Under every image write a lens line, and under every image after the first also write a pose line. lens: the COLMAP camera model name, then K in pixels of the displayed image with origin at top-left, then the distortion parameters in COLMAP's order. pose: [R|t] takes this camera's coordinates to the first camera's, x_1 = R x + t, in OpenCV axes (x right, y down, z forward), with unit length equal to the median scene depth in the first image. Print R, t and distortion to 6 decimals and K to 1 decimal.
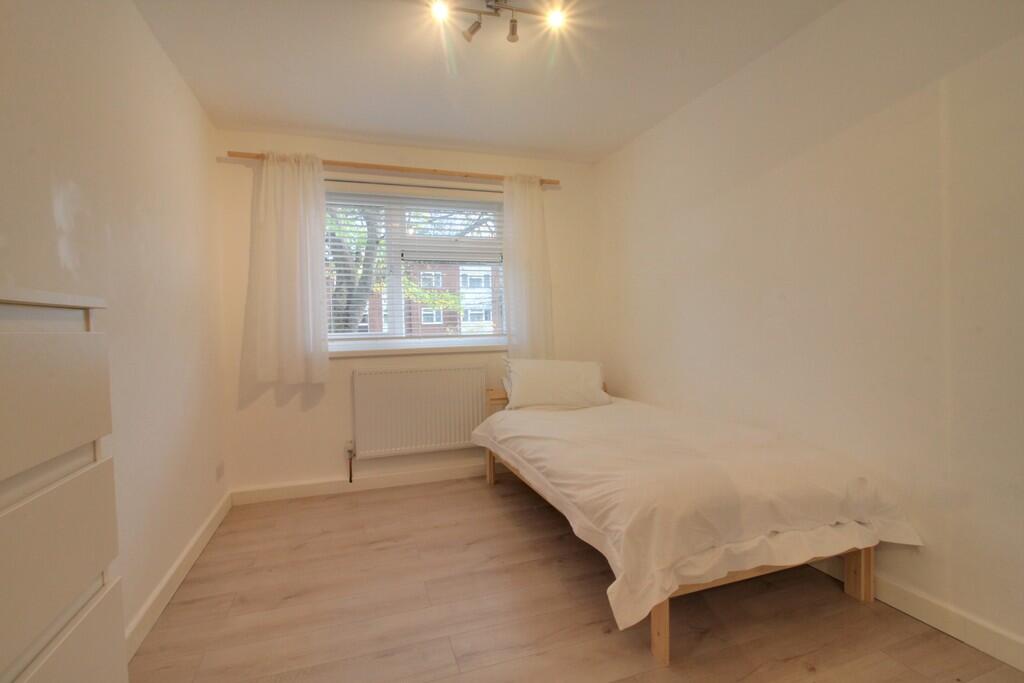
lens RADIAL K [[473.2, 0, 512.7], [0, 473.2, 333.4], [0, 0, 1]] dist [0.004993, -0.018825]
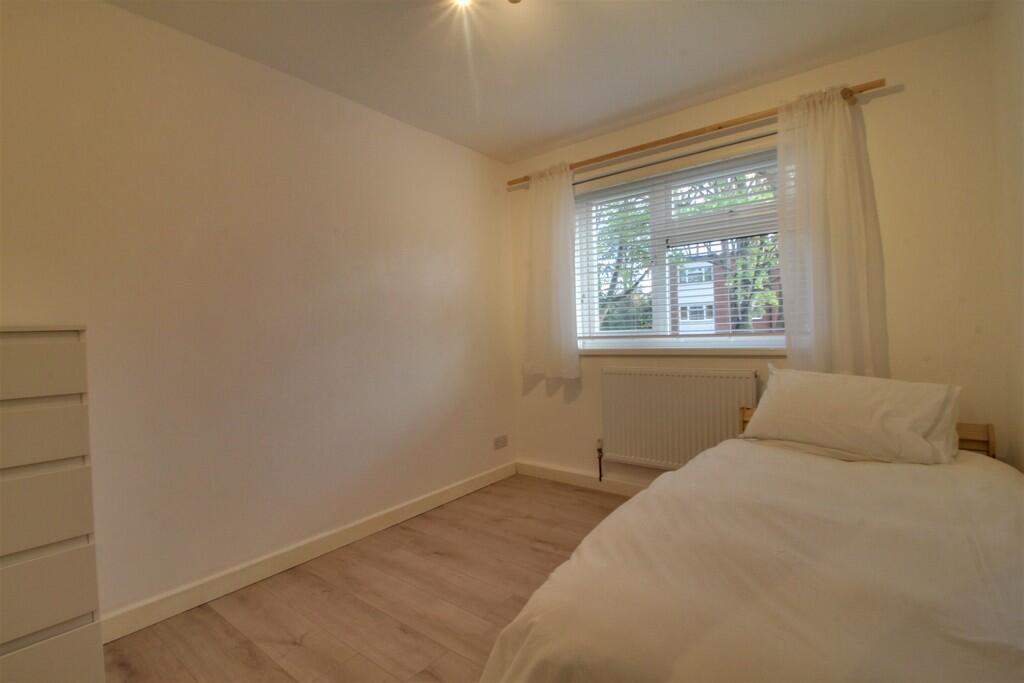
lens RADIAL K [[473.2, 0, 512.7], [0, 473.2, 333.4], [0, 0, 1]] dist [0.004993, -0.018825]
pose [[0.544531, 0.008647, -0.838696, 0.391076], [0.006430, 0.999874, 0.014483, -0.011384], [0.838716, -0.013280, 0.544407, 0.311395]]
